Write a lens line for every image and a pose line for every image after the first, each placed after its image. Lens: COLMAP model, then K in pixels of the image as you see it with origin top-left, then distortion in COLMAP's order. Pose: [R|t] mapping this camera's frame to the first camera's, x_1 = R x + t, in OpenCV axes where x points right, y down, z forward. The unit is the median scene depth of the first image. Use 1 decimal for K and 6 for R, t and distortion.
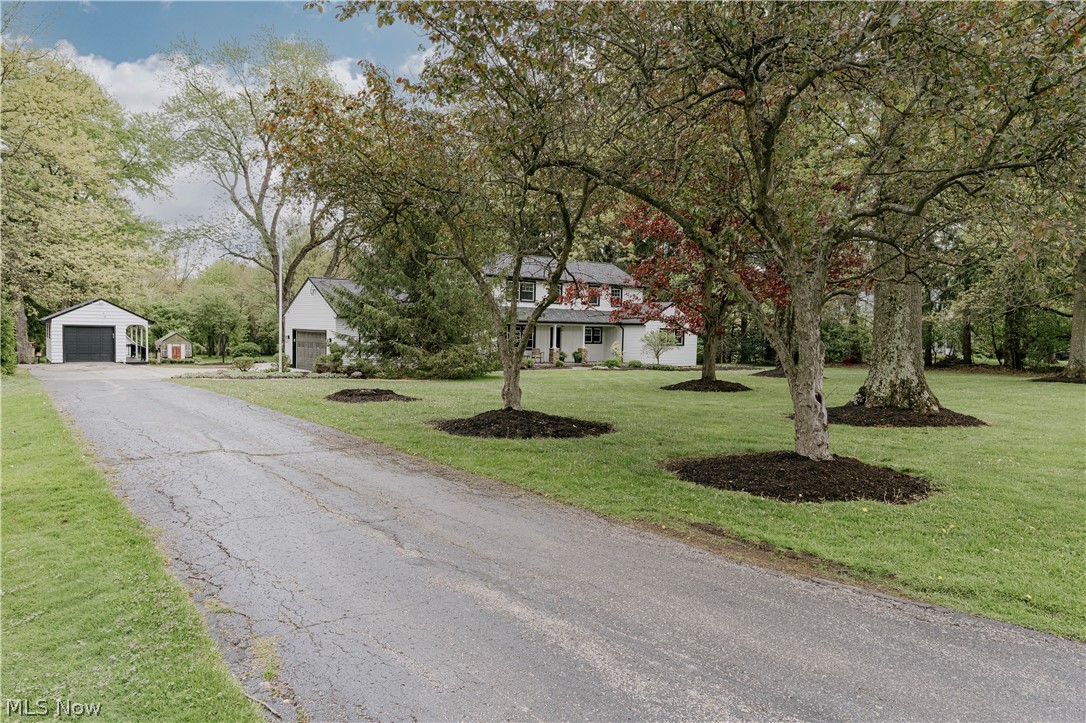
lens RADIAL K [[686.5, 0, 543.0], [0, 686.5, 361.5], [0, 0, 1]] dist [0.001009, 0.000259]
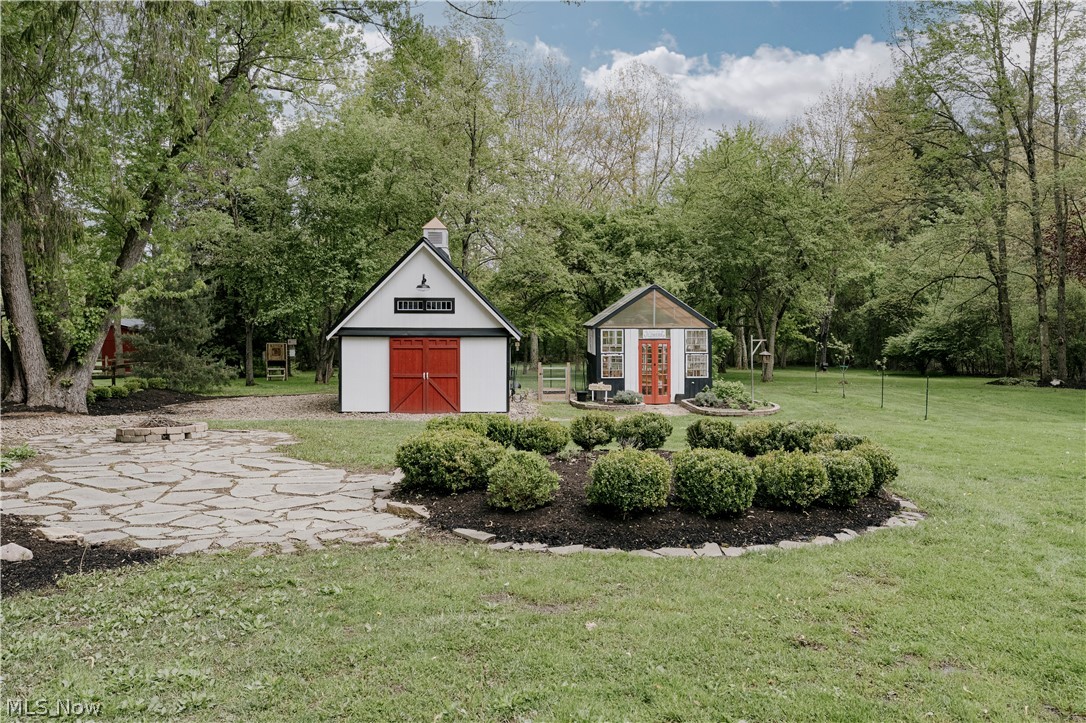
lens RADIAL K [[897.3, 0, 543.3], [0, 897.3, 347.8], [0, 0, 1]] dist [-0.007187, -0.004937]
pose [[0.836557, -0.001307, -0.547878, -0.353444], [-0.009439, 0.999814, -0.016797, -0.011963], [0.547799, 0.019223, 0.836389, 0.641163]]
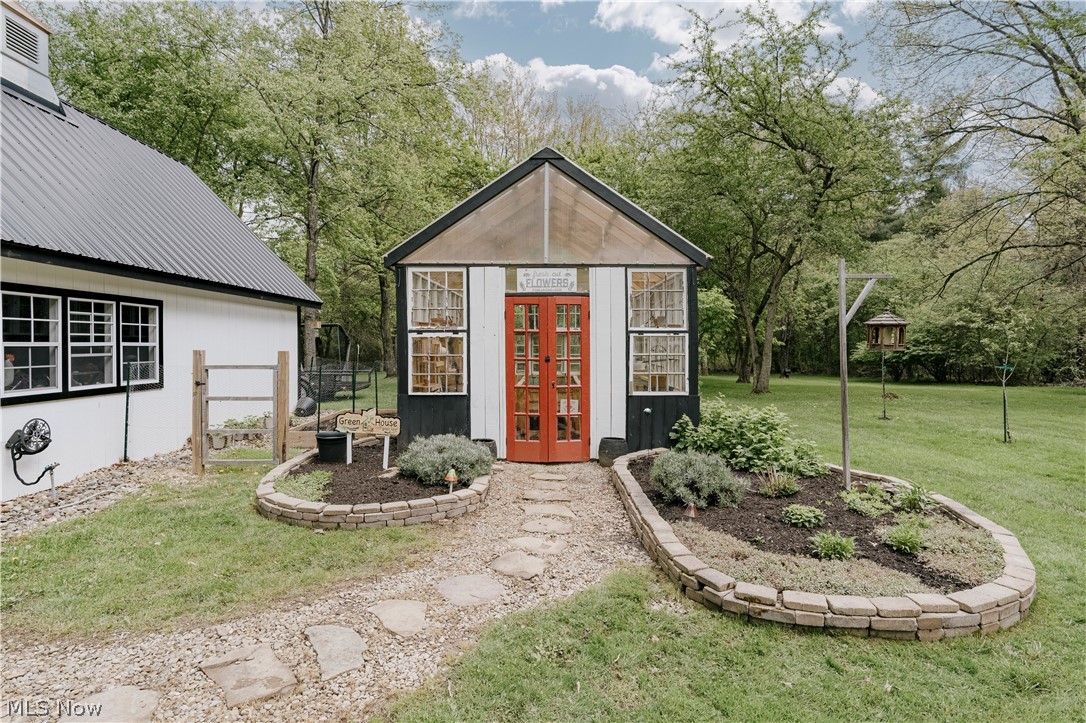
lens RADIAL K [[557.9, 0, 543.0], [0, 557.9, 361.5], [0, 0, 1]] dist [-0.000661, -0.000074]
pose [[0.817046, 0.000763, -0.576572, -0.446636], [-0.013003, 0.999769, -0.017105, -0.010317], [0.576426, 0.021473, 0.816867, 0.855463]]
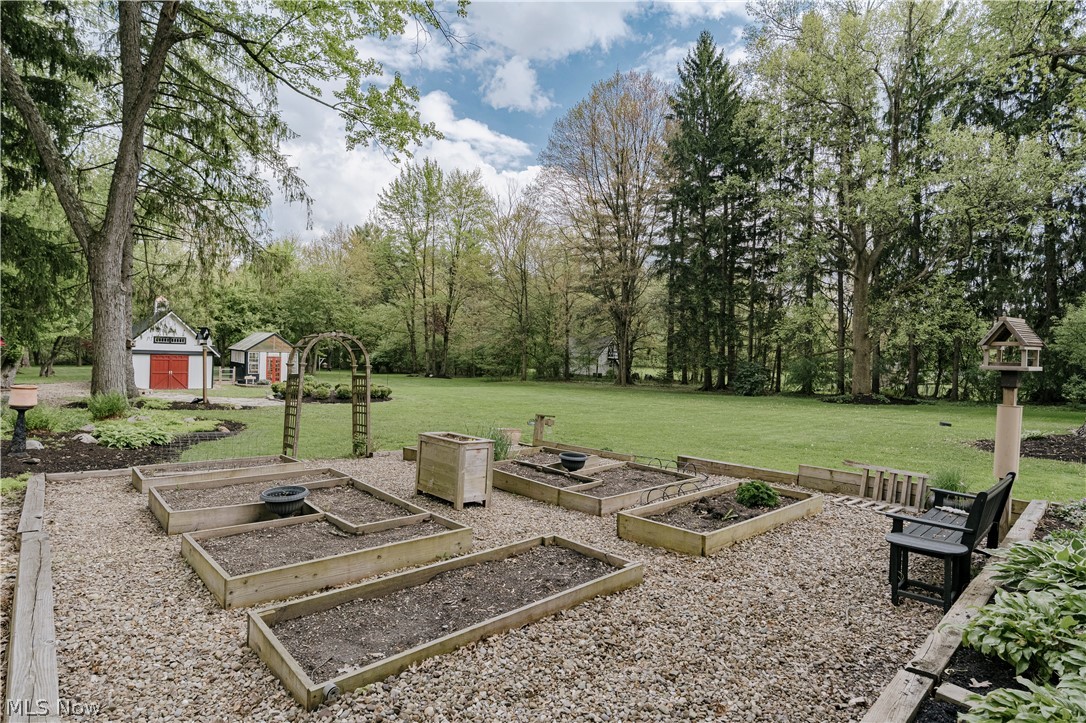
lens RADIAL K [[557.9, 0, 543.0], [0, 557.9, 361.5], [0, 0, 1]] dist [-0.000661, -0.000074]
pose [[0.992085, 0.018394, 0.124214, -0.334375], [-0.016360, 0.999715, -0.017376, -0.012558], [-0.124498, 0.015206, 0.992103, 0.460019]]
